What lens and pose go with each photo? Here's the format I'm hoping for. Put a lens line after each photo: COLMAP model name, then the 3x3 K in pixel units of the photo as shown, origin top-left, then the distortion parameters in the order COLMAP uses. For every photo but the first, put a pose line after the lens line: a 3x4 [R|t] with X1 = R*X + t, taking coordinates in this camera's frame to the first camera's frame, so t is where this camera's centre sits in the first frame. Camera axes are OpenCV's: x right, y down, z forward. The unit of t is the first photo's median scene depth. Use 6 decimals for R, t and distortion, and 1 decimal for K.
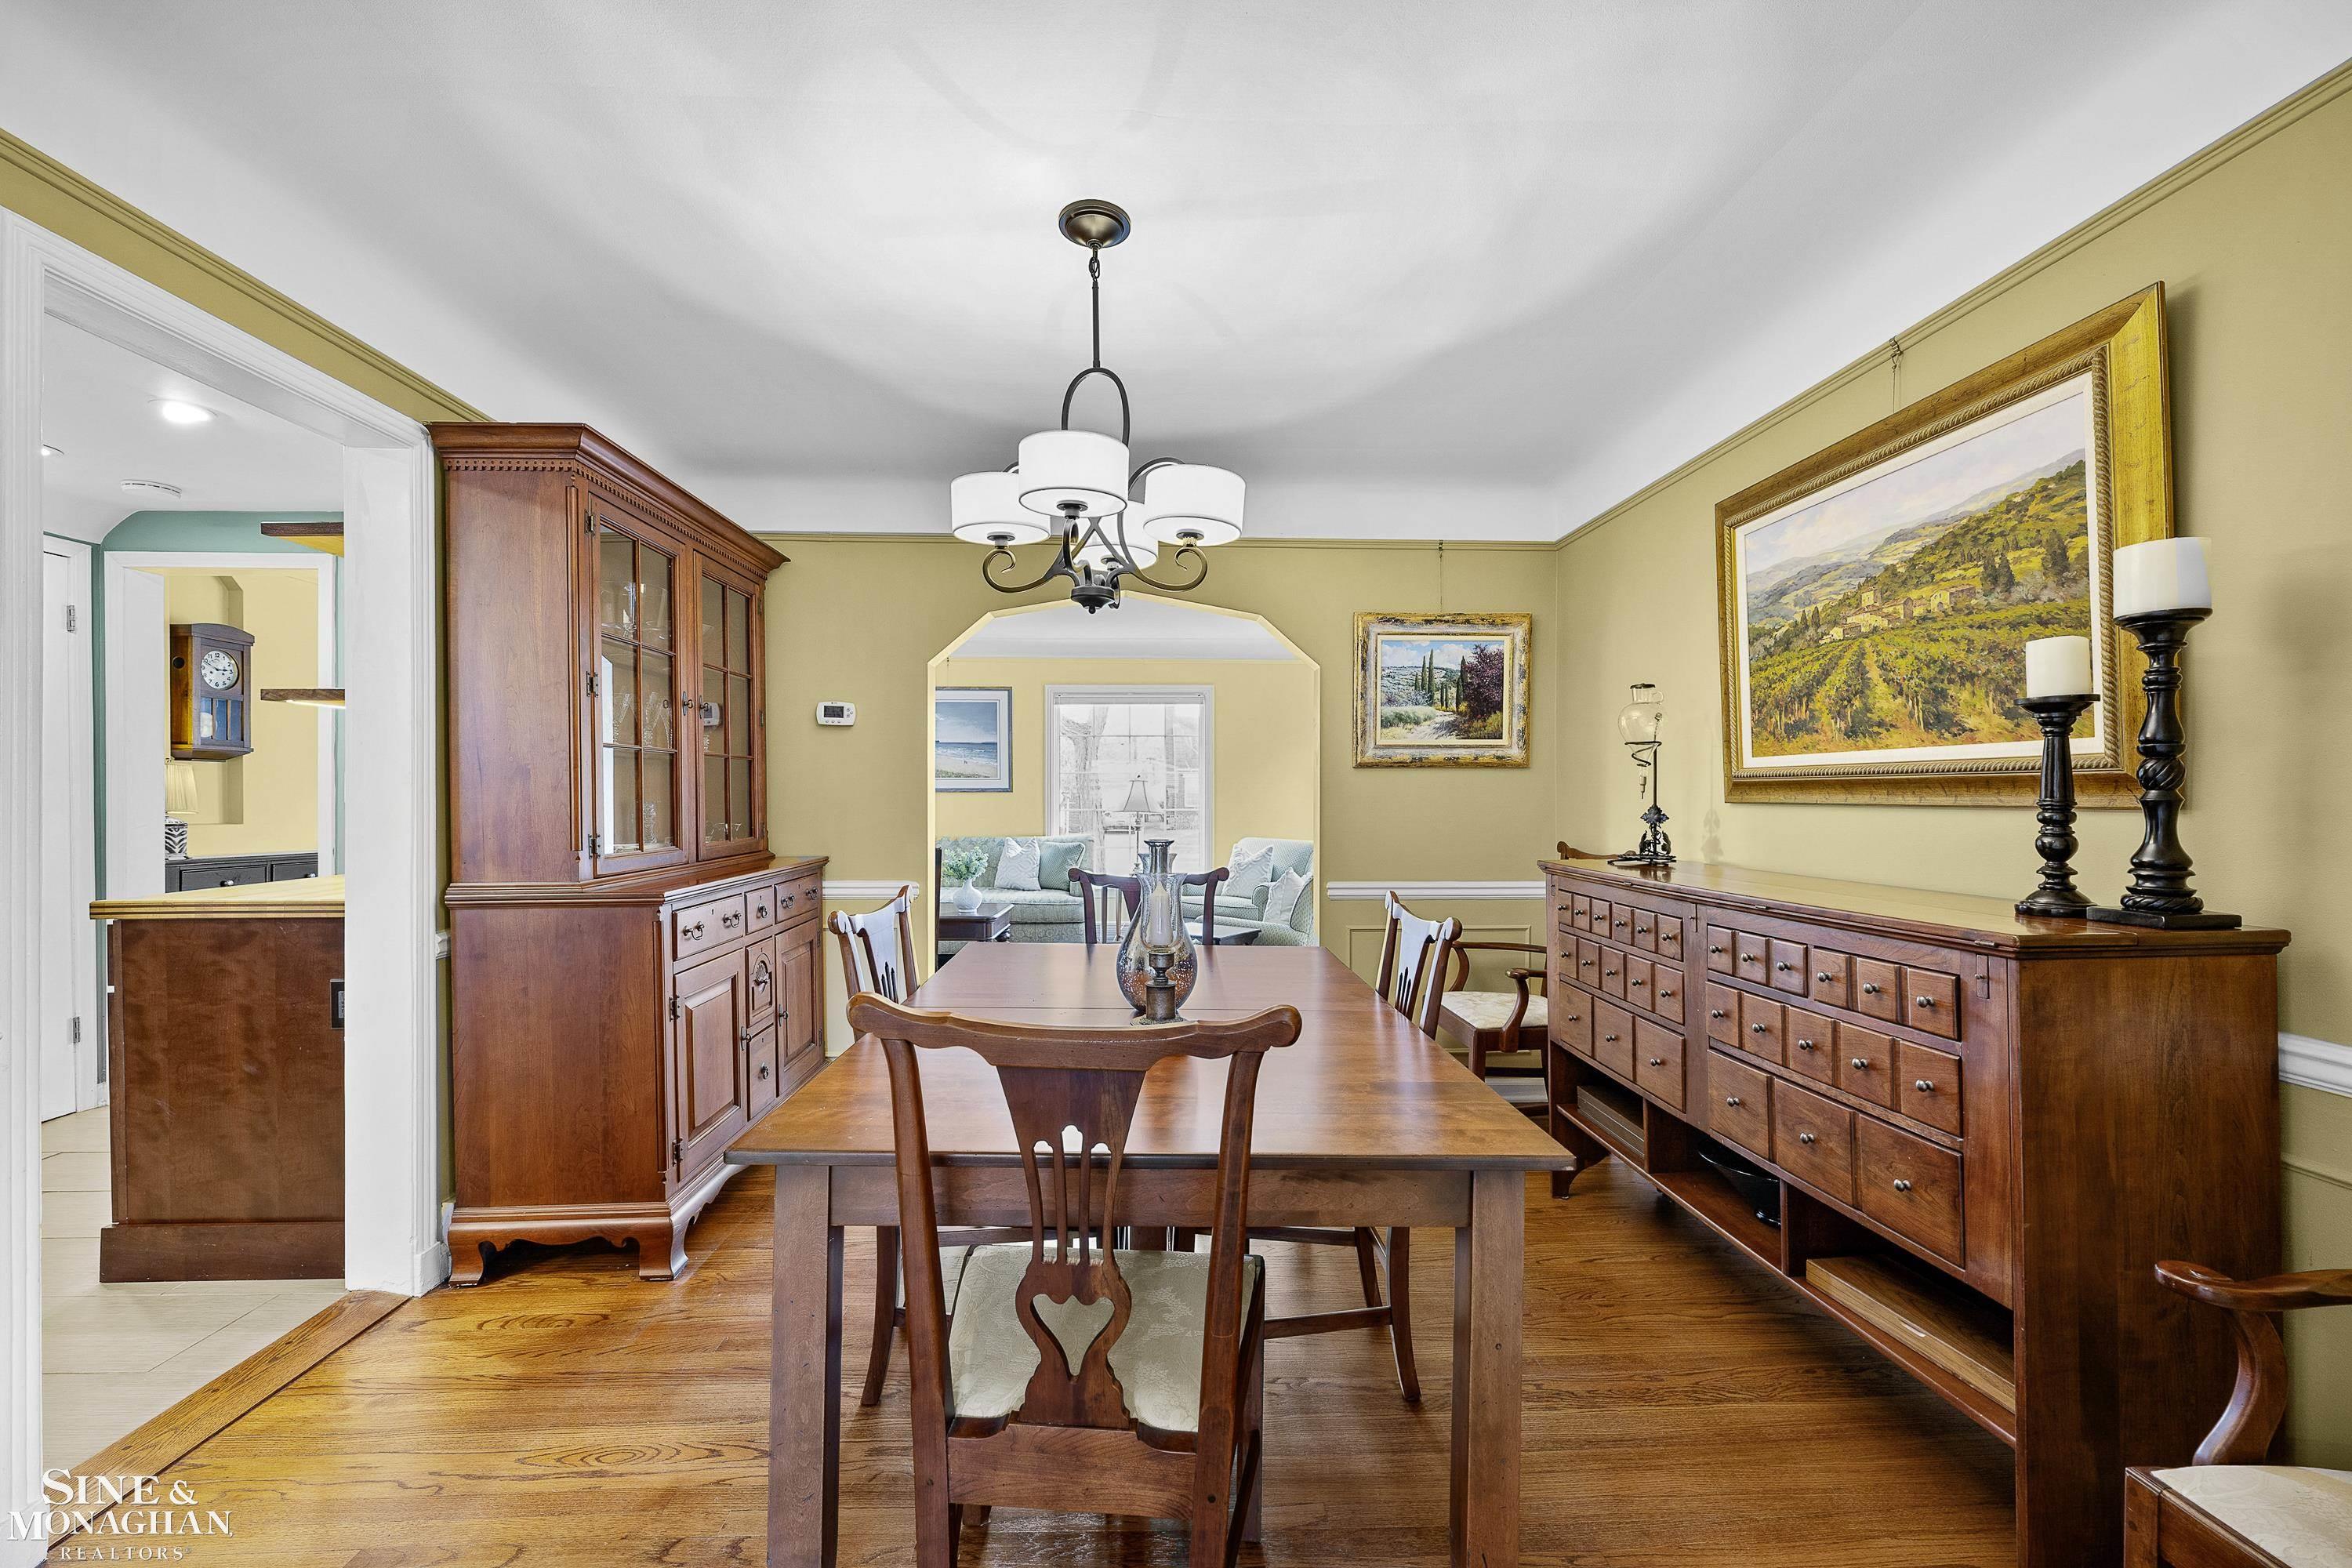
lens RADIAL K [[943.0, 0, 1183.8], [0, 943.0, 798.3], [0, 0, 1]] dist [-0.001778, -0.000881]
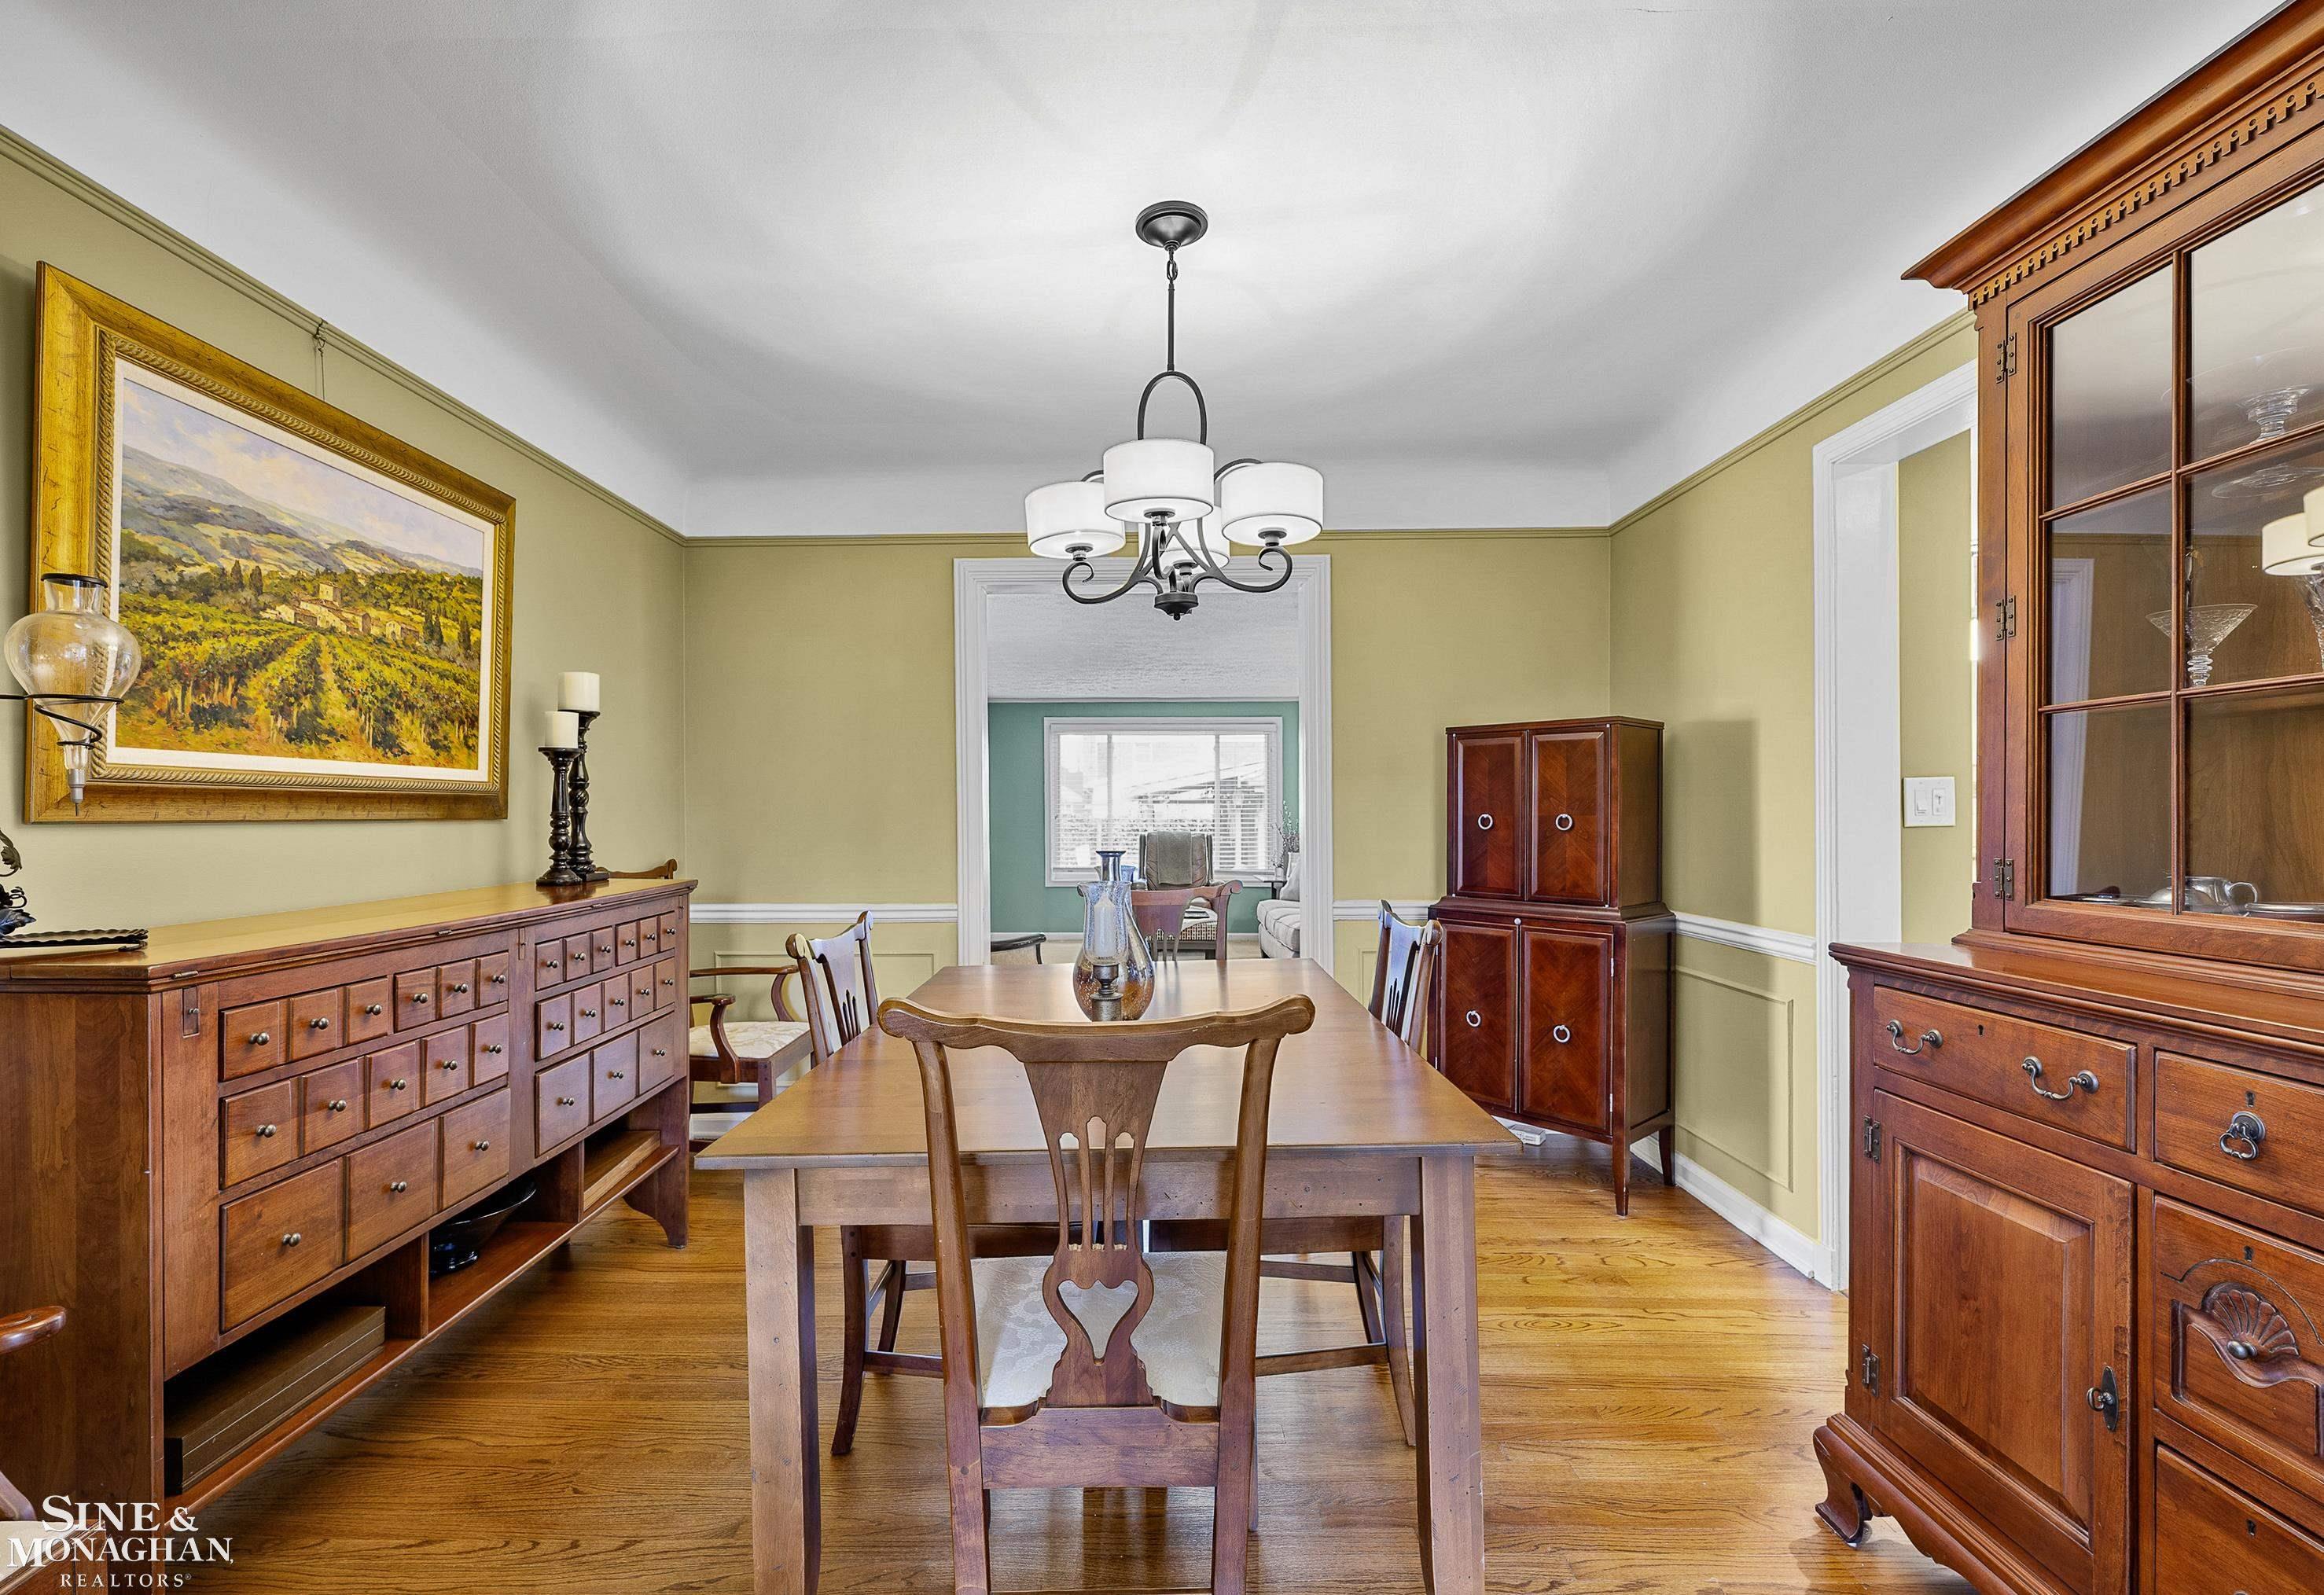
lens RADIAL K [[1004.8, 0, 1139.7], [0, 1004.8, 813.1], [0, 0, 1]] dist [0.000378, 0.000137]
pose [[-0.998795, 0.006208, 0.048687, -0.091258], [0.006464, 0.999966, 0.005116, 0.000001], [-0.048653, 0.005424, -0.998801, 1.789379]]
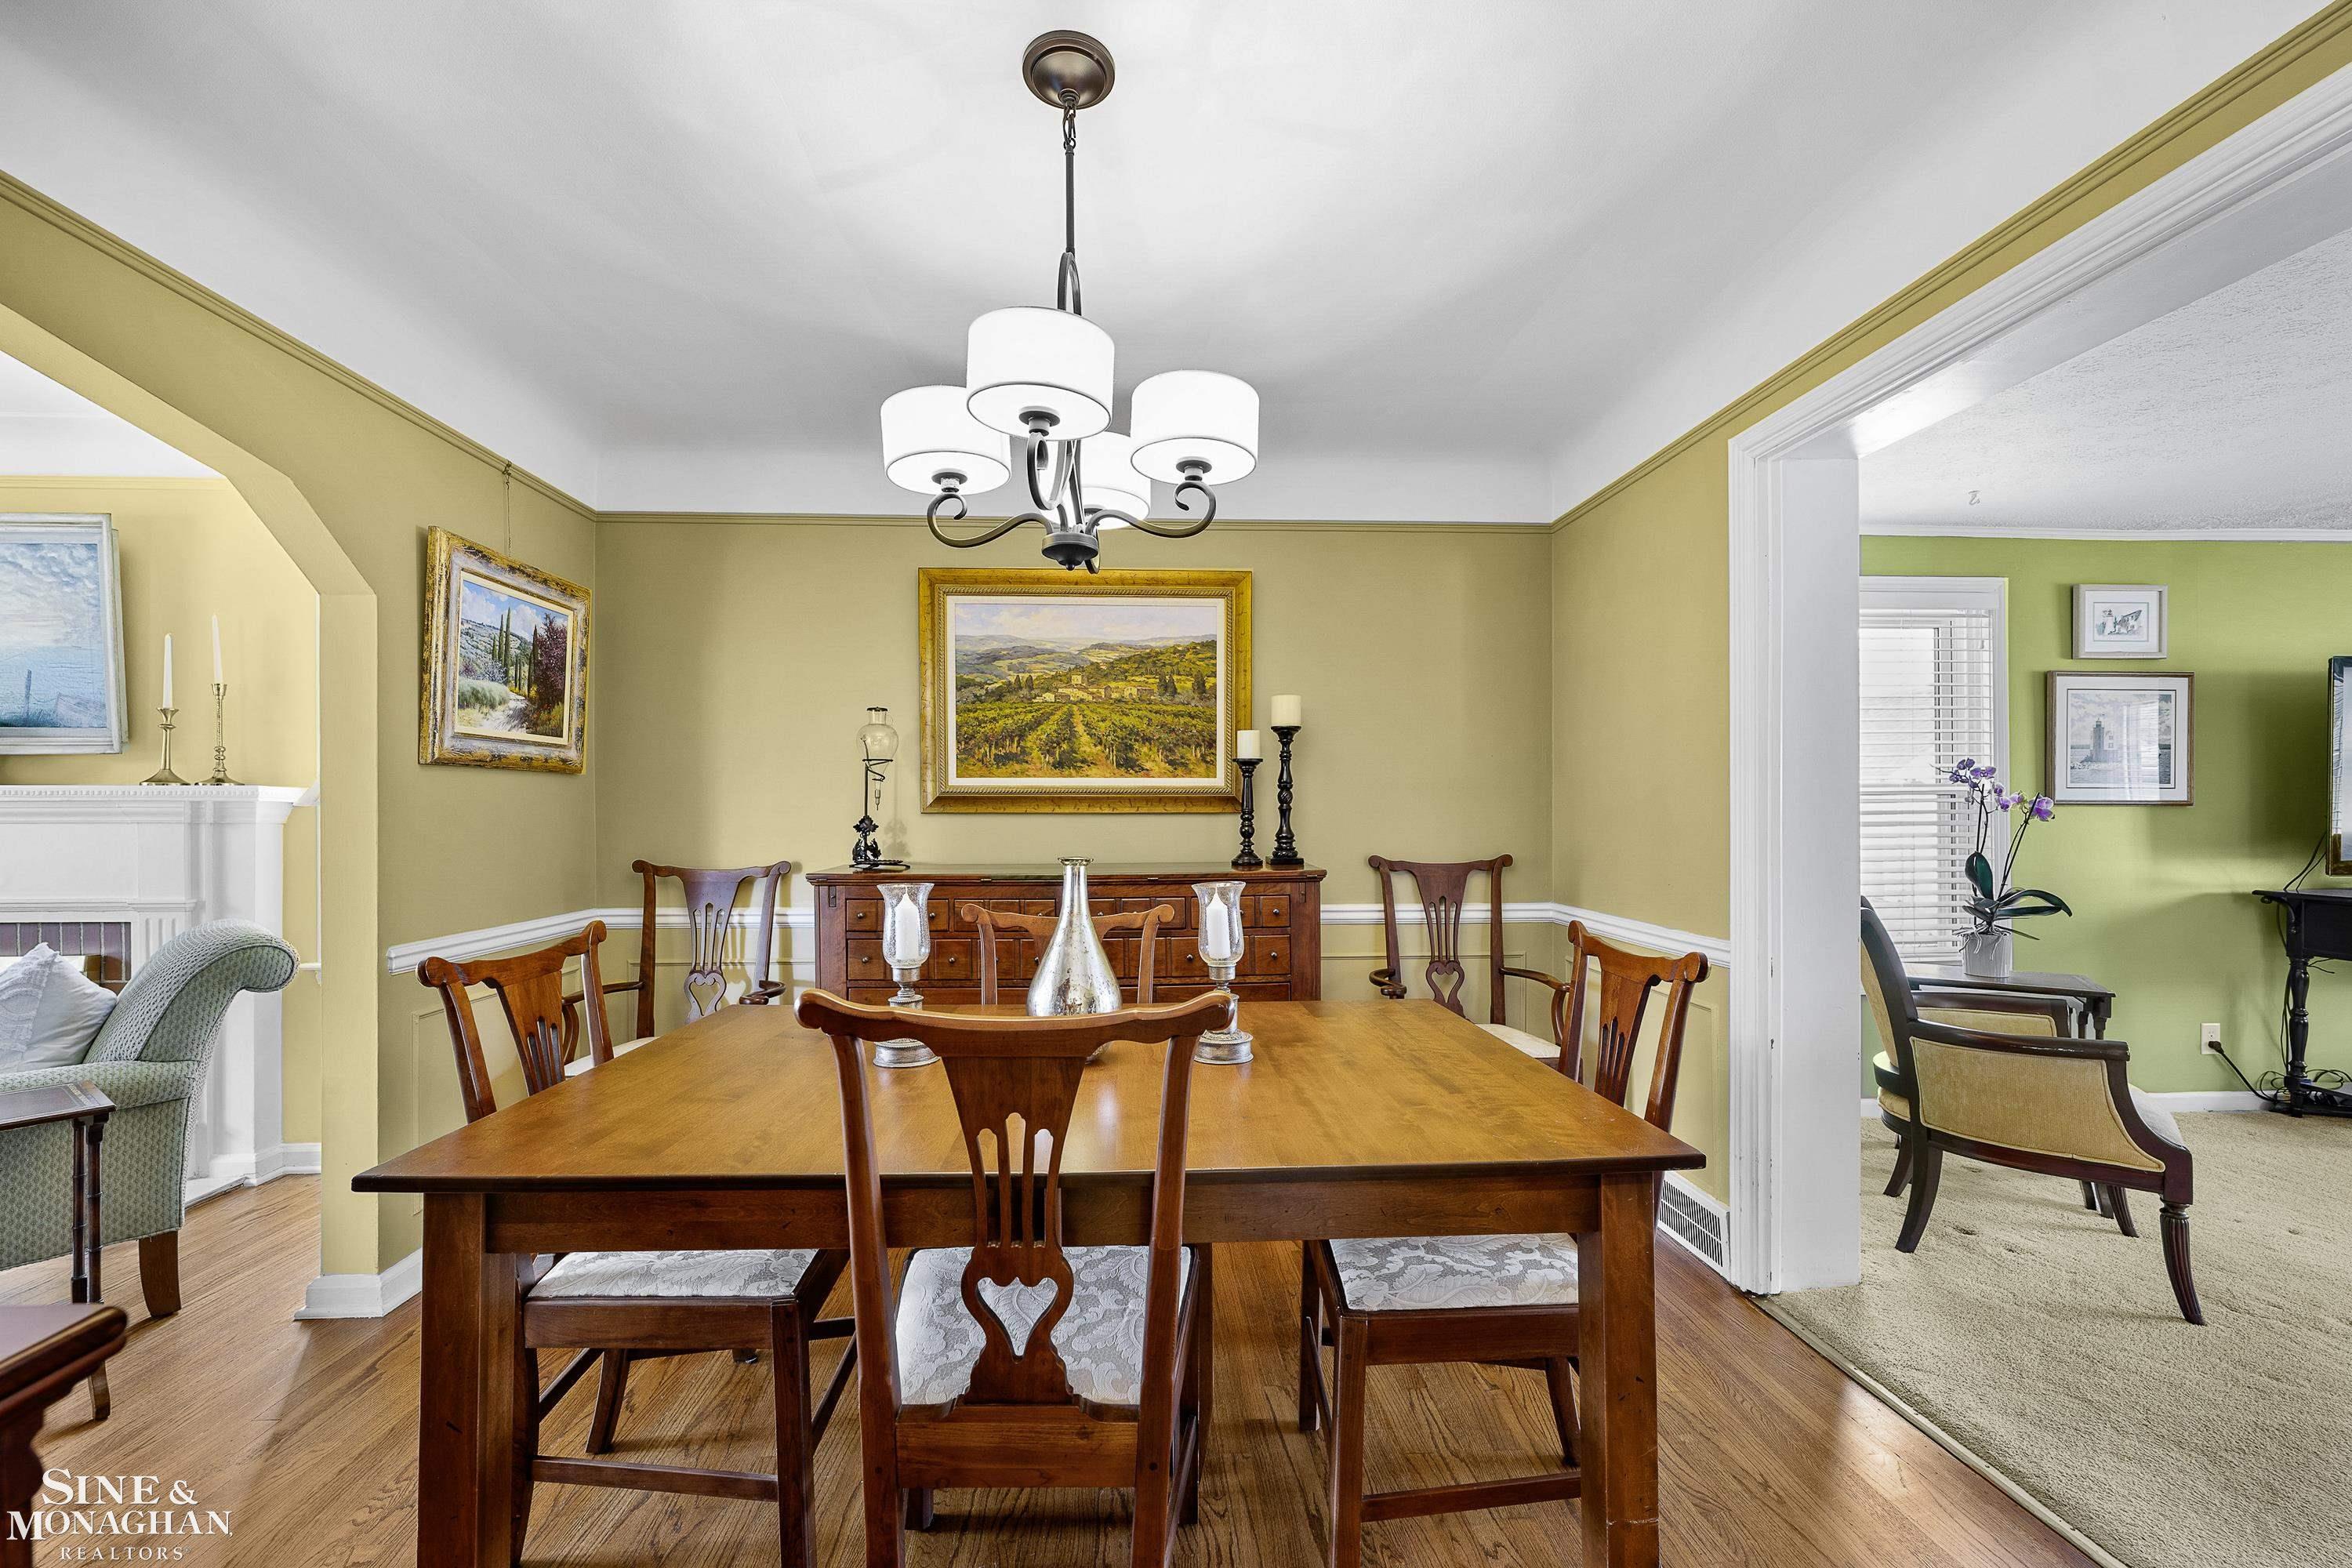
lens RADIAL K [[943.0, 0, 1163.3], [0, 943.0, 815.2], [0, 0, 1]] dist [-0.001778, -0.000881]
pose [[-0.007556, -0.006843, 0.999948, -0.764074], [0.004765, 0.999965, 0.006880, 0.000604], [-0.999960, 0.004817, -0.007523, 0.808742]]
